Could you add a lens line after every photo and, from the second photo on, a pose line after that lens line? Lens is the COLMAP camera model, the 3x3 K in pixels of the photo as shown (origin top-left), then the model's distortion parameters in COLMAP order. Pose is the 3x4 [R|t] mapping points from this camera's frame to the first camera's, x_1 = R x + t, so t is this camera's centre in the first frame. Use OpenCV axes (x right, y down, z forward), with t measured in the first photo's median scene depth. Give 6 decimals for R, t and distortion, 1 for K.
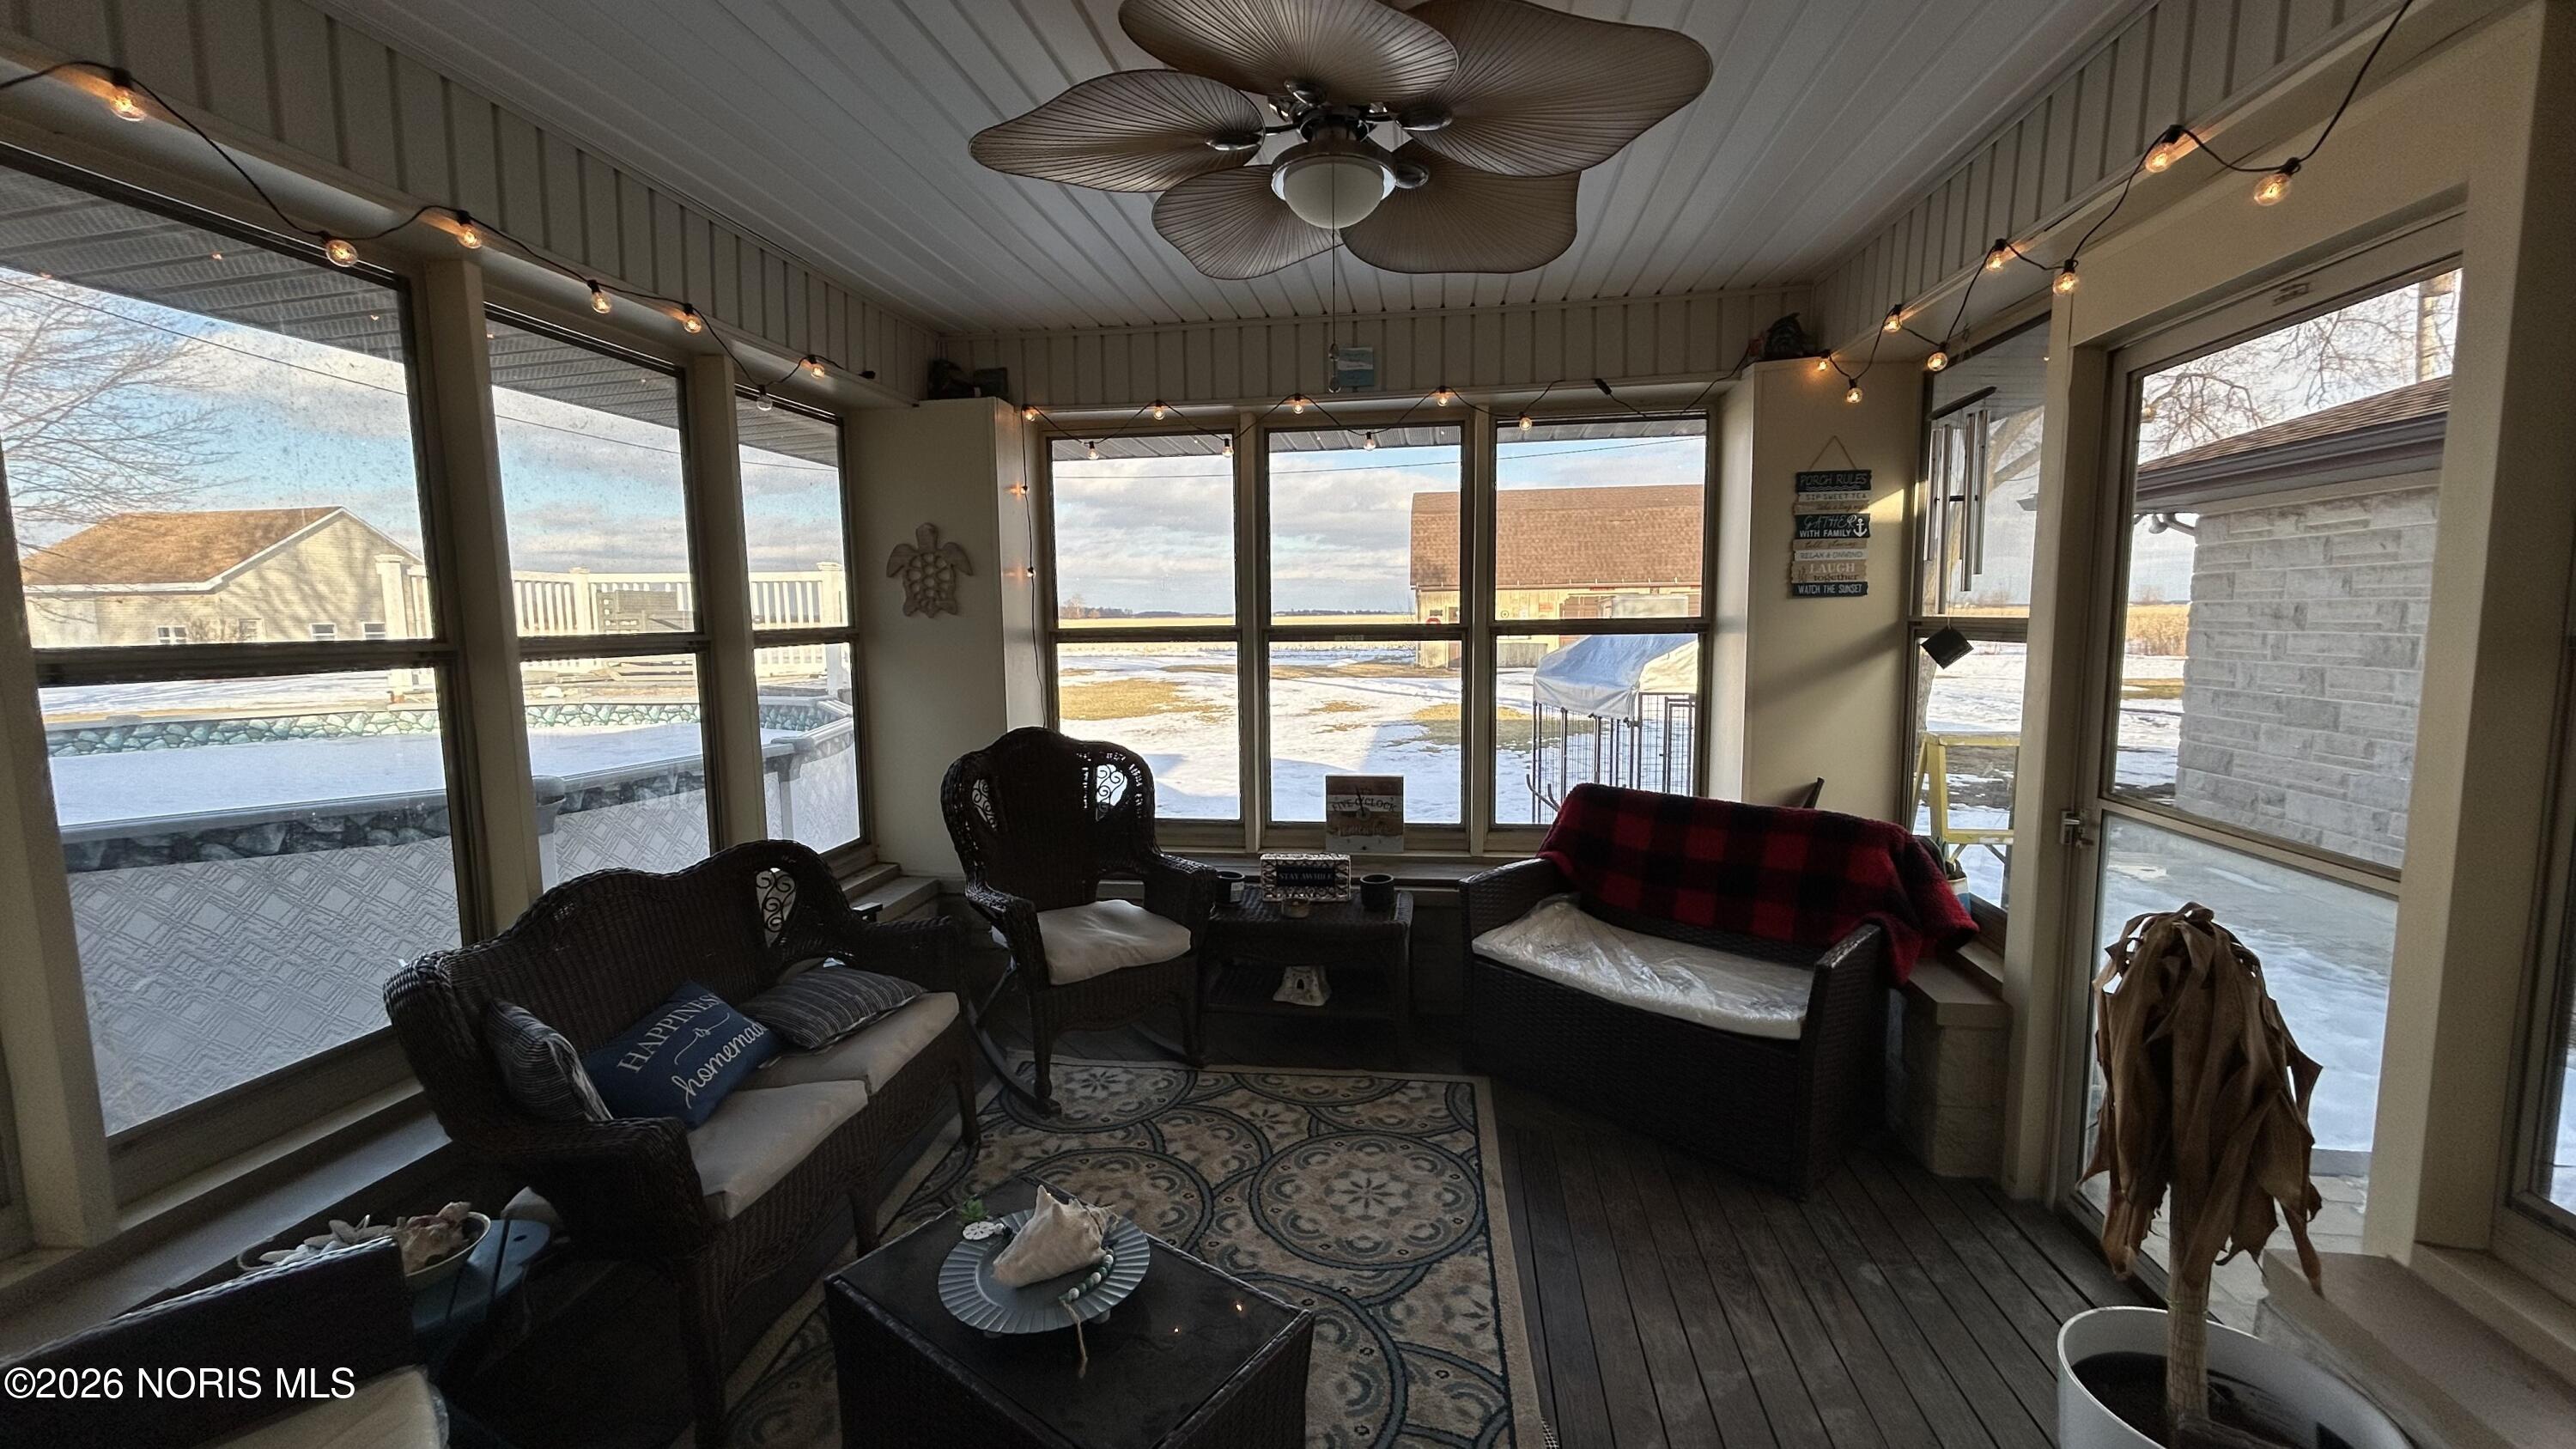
lens RADIAL K [[1036.1, 0, 1290.1], [0, 1036.1, 722.8], [0, 0, 1]] dist [-0.003069, 0.000816]
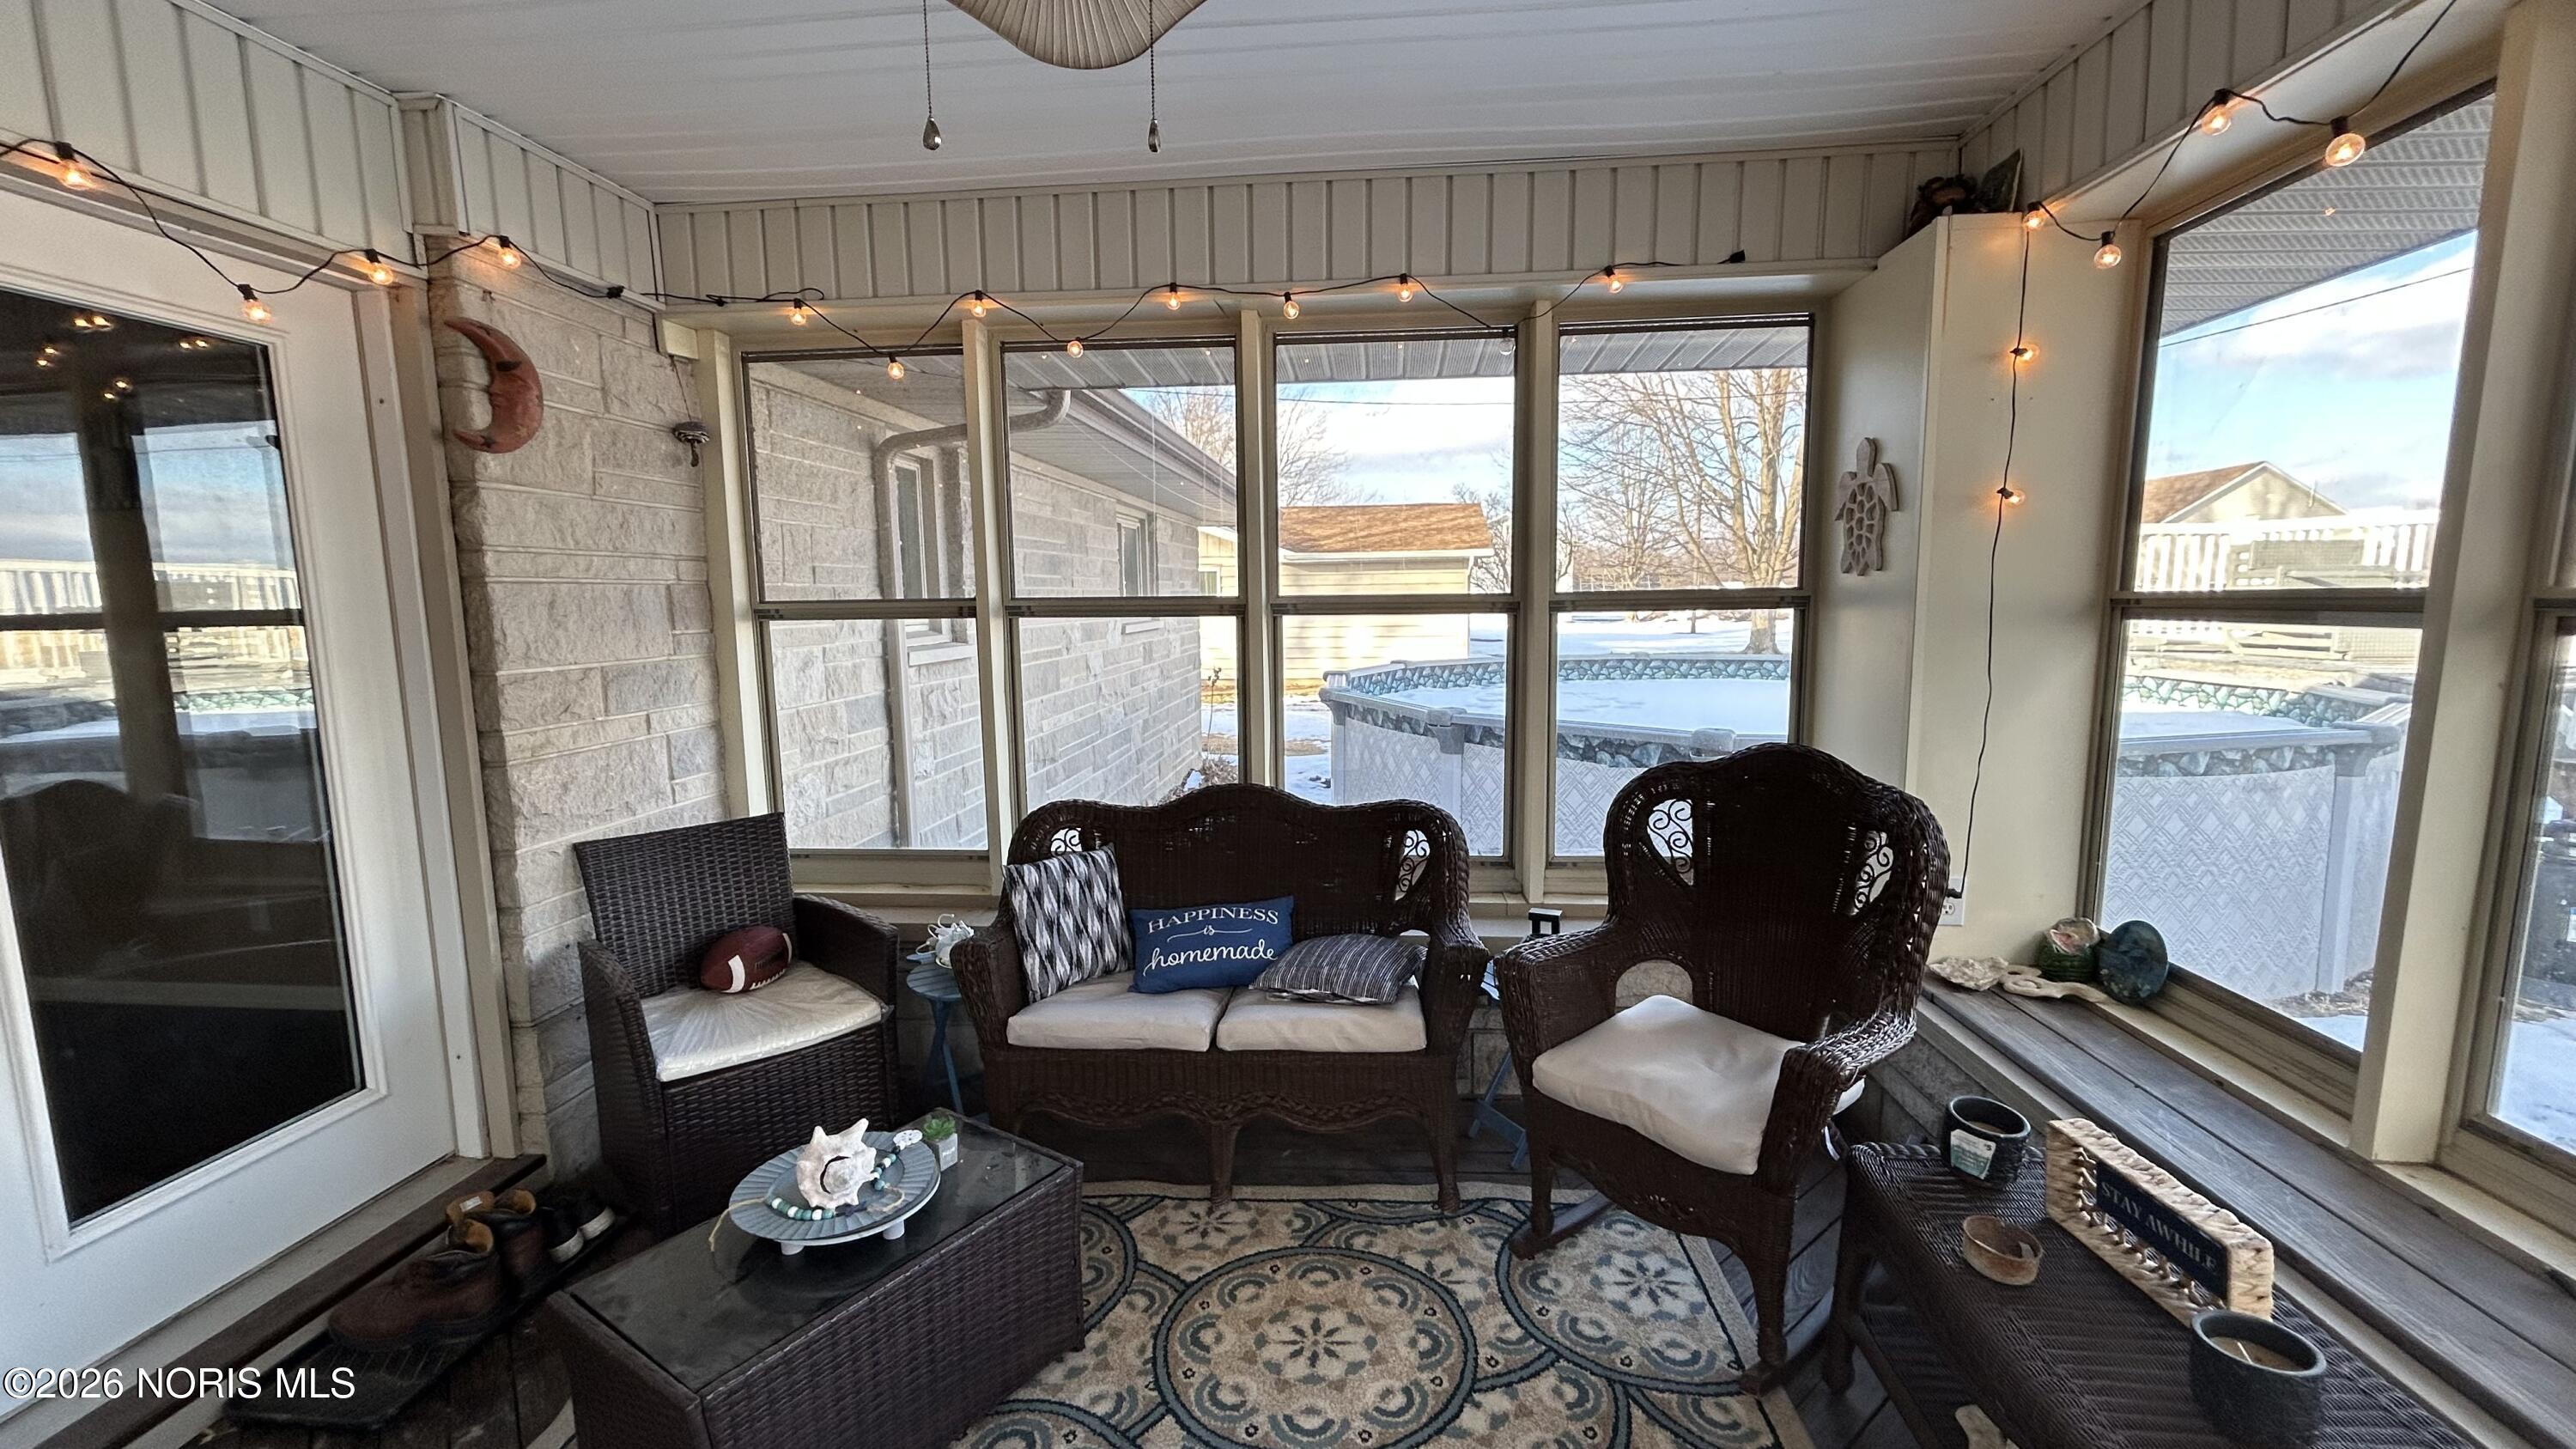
lens RADIAL K [[1036.1, 0, 1289.9], [0, 1036.1, 728.4], [0, 0, 1]] dist [-0.003069, 0.000816]
pose [[0.046552, 0.136621, -0.989529, 0.402601], [-0.092439, 0.986942, 0.131914, -0.066208], [0.994630, 0.085330, 0.058573, 0.697291]]
